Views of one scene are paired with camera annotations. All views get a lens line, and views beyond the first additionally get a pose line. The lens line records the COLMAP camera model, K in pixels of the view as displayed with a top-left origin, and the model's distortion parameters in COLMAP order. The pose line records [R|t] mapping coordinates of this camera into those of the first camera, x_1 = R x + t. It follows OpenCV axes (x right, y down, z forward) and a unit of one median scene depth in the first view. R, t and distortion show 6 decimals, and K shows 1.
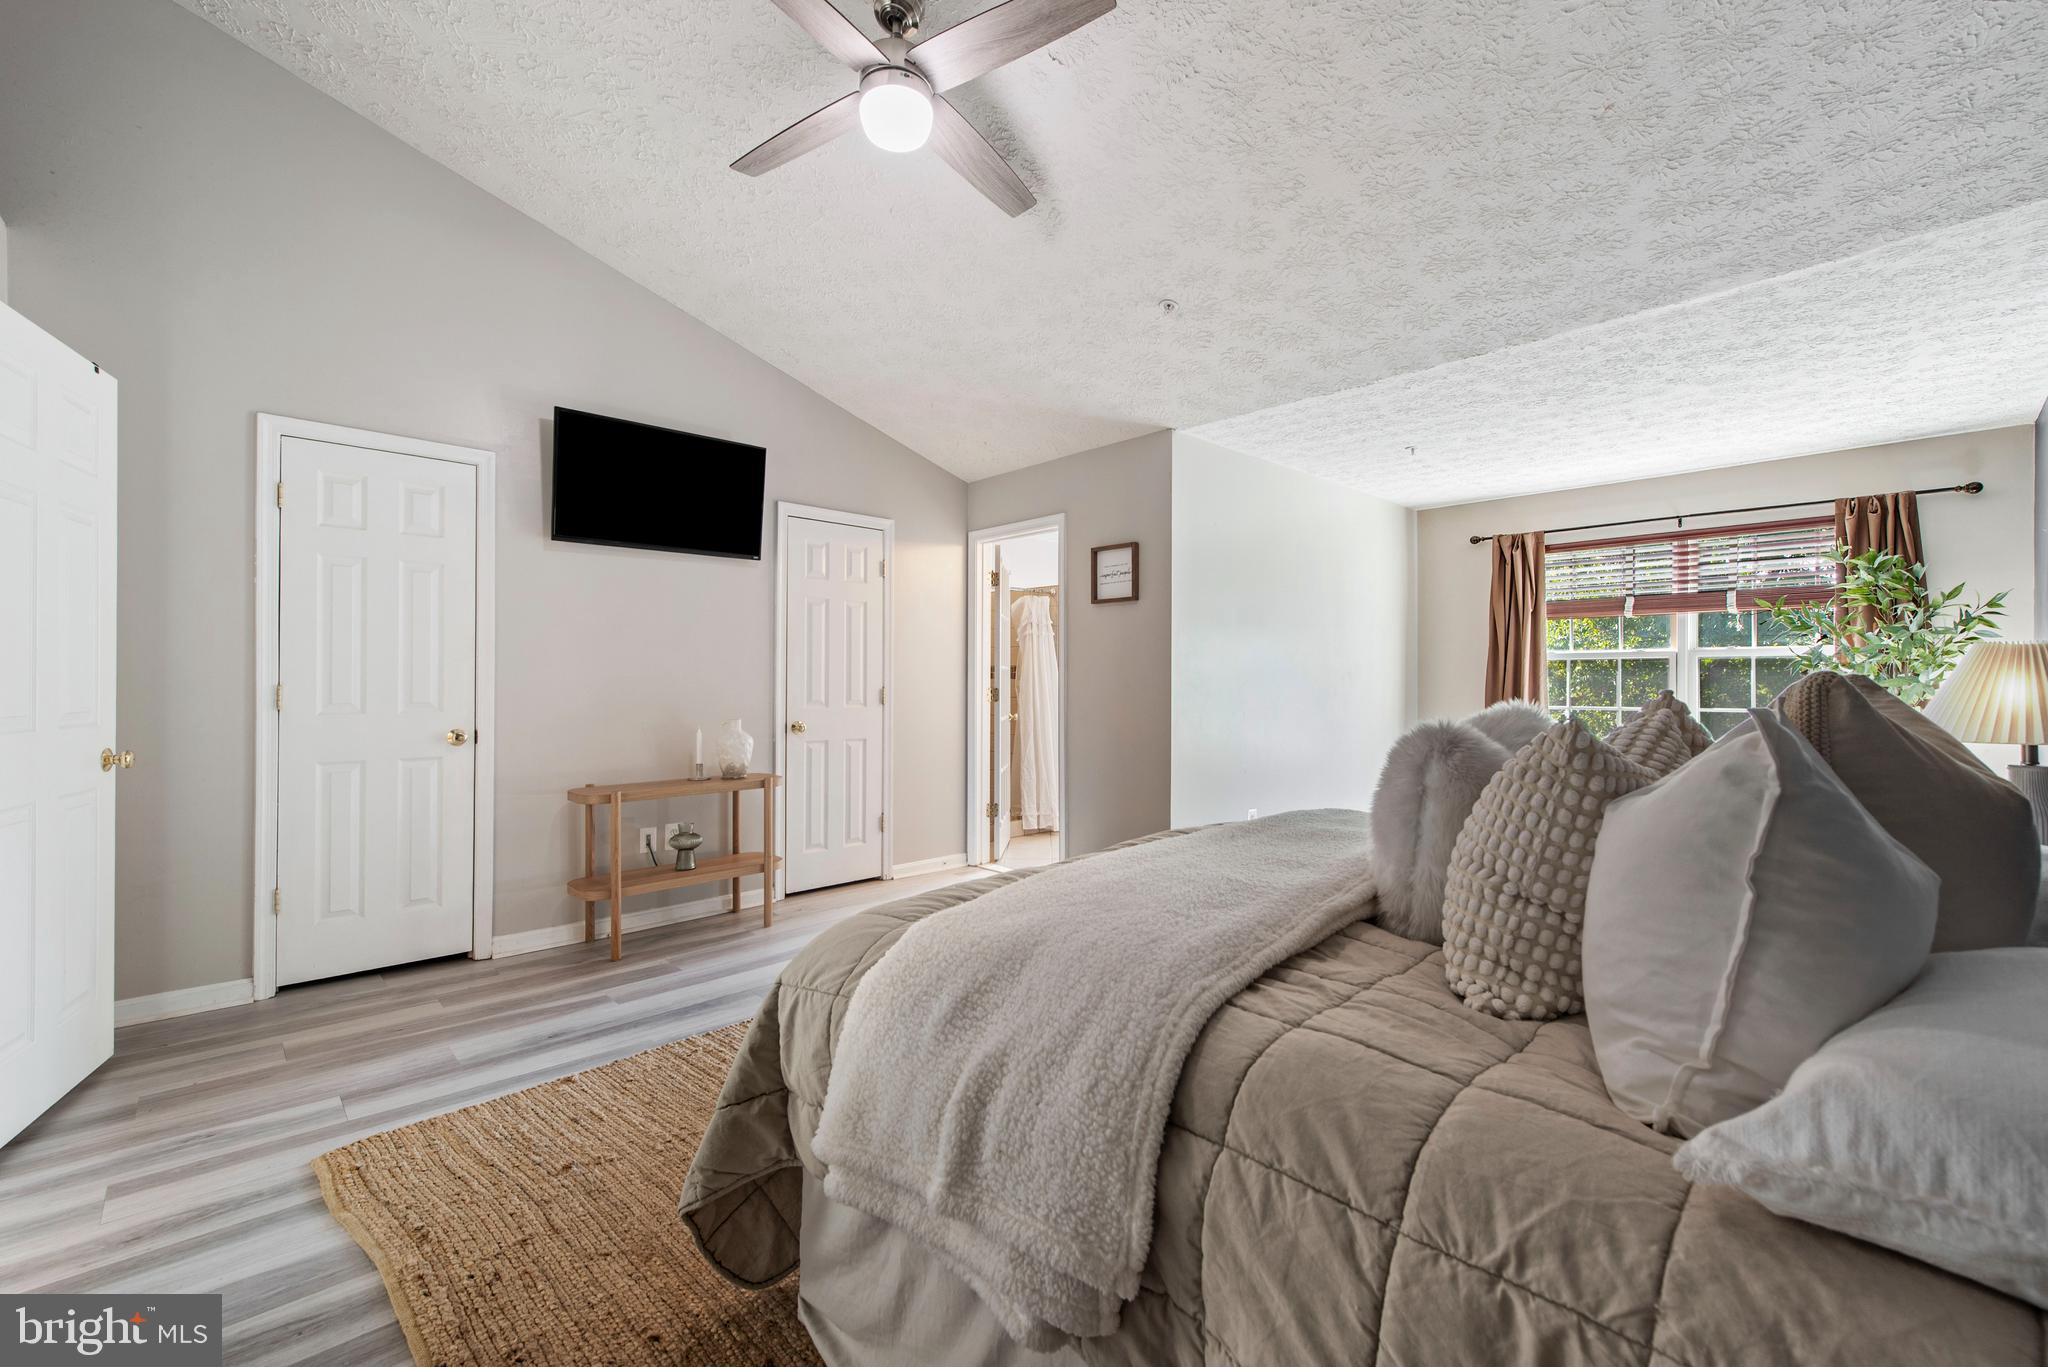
lens RADIAL K [[839.3, 0, 1023.0], [0, 839.3, 684.2], [0, 0, 1]] dist [0.002321, 0.000206]
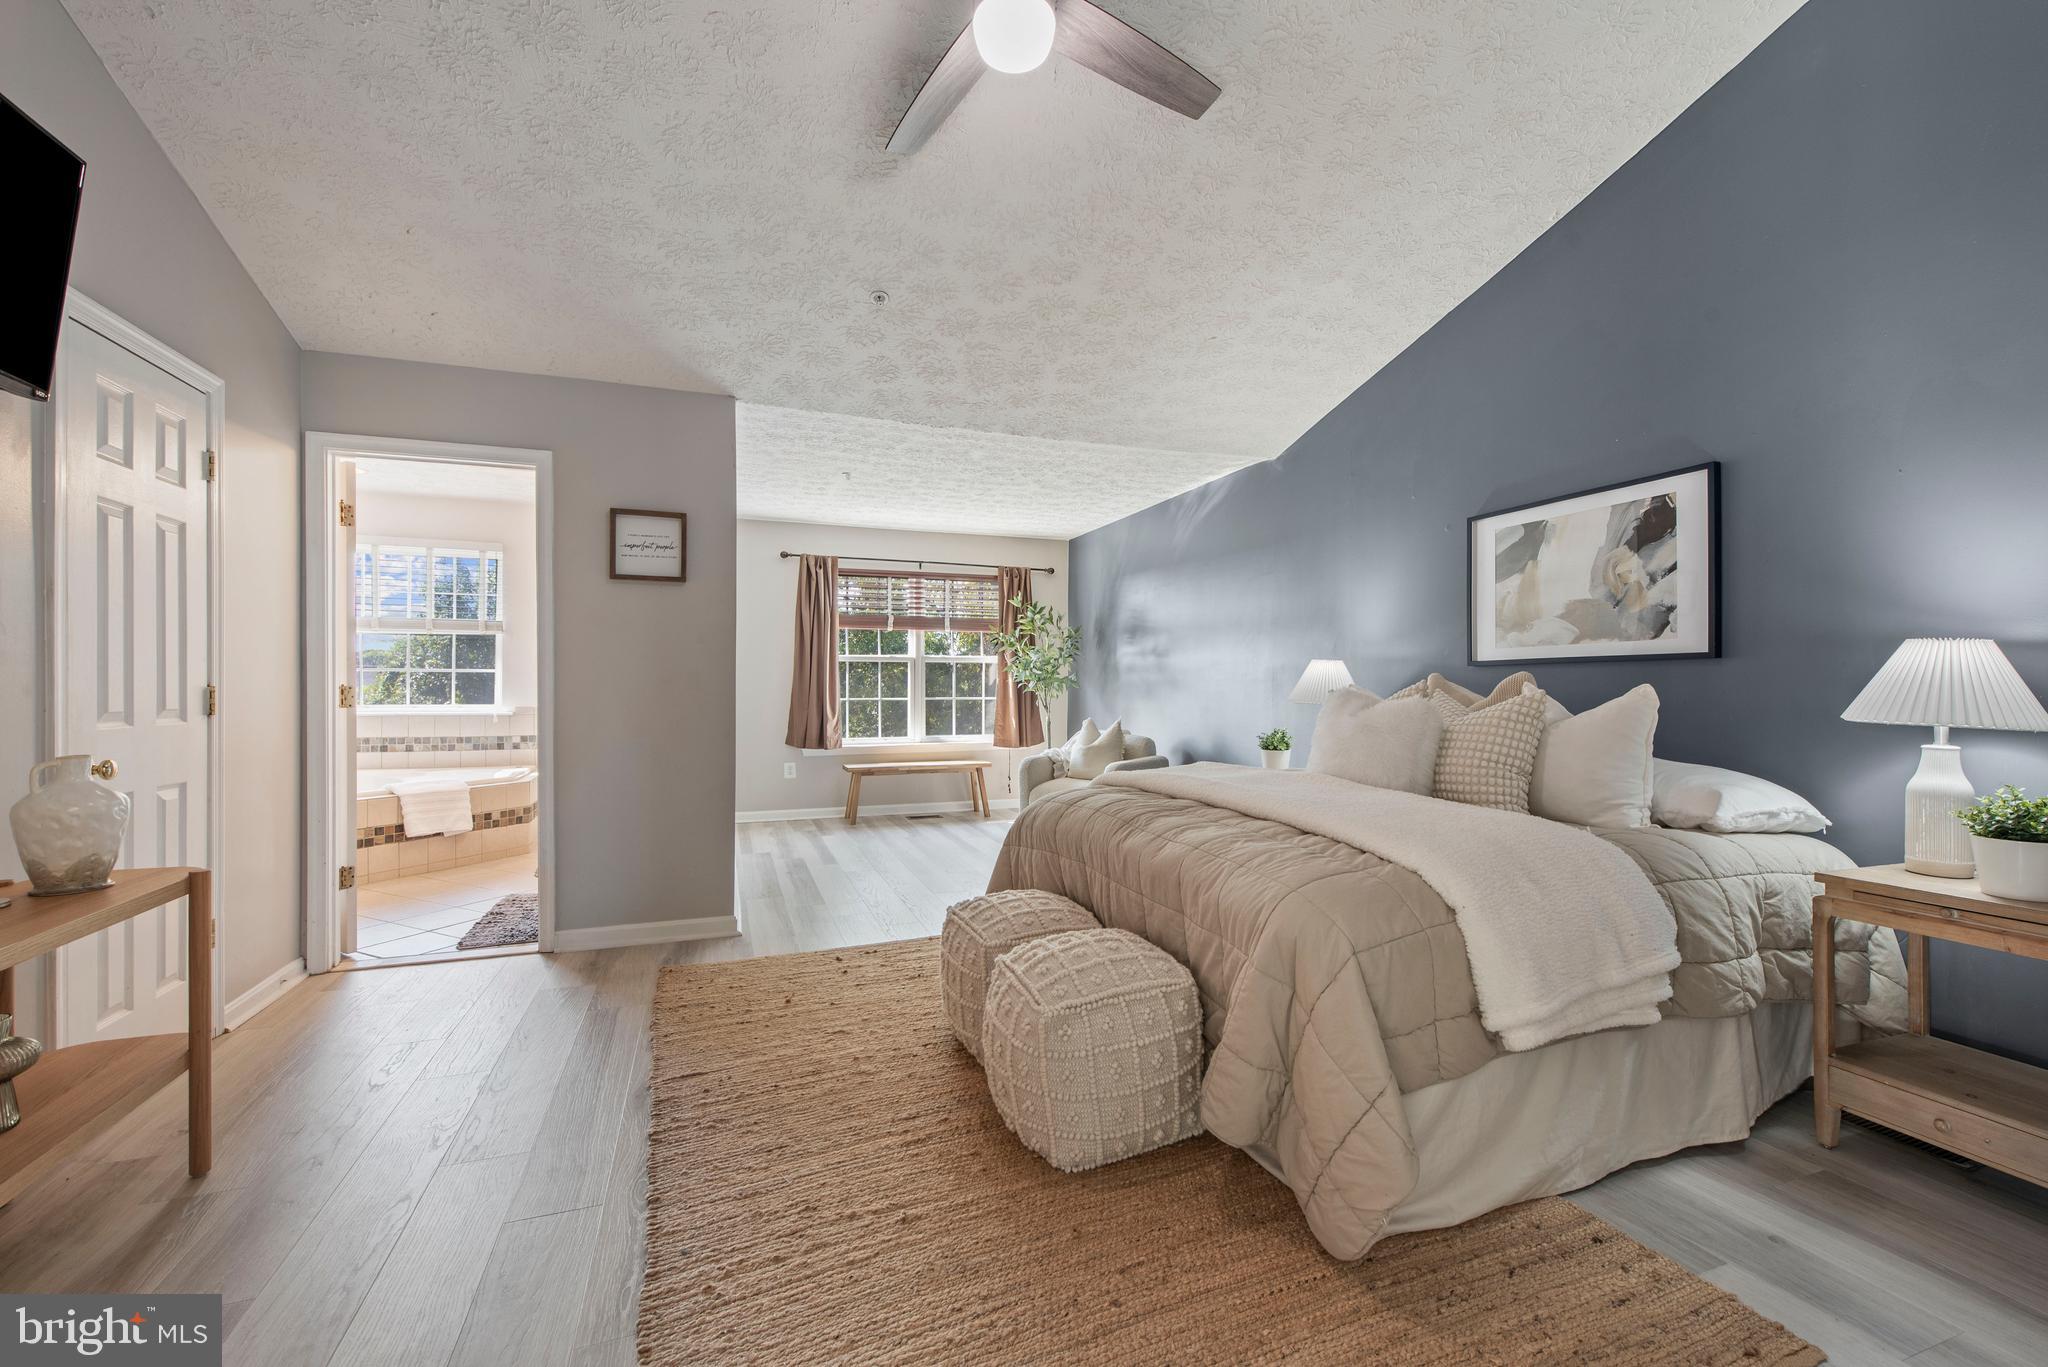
lens RADIAL K [[832.1, 0, 1018.5], [0, 832.1, 683.8], [0, 0, 1]] dist [0.015570, -0.006068]
pose [[0.405549, -0.001750, 0.914071, -0.468530], [0.001997, 0.999997, 0.001028, 0.003948], [-0.914071, 0.001409, 0.405552, 0.316228]]
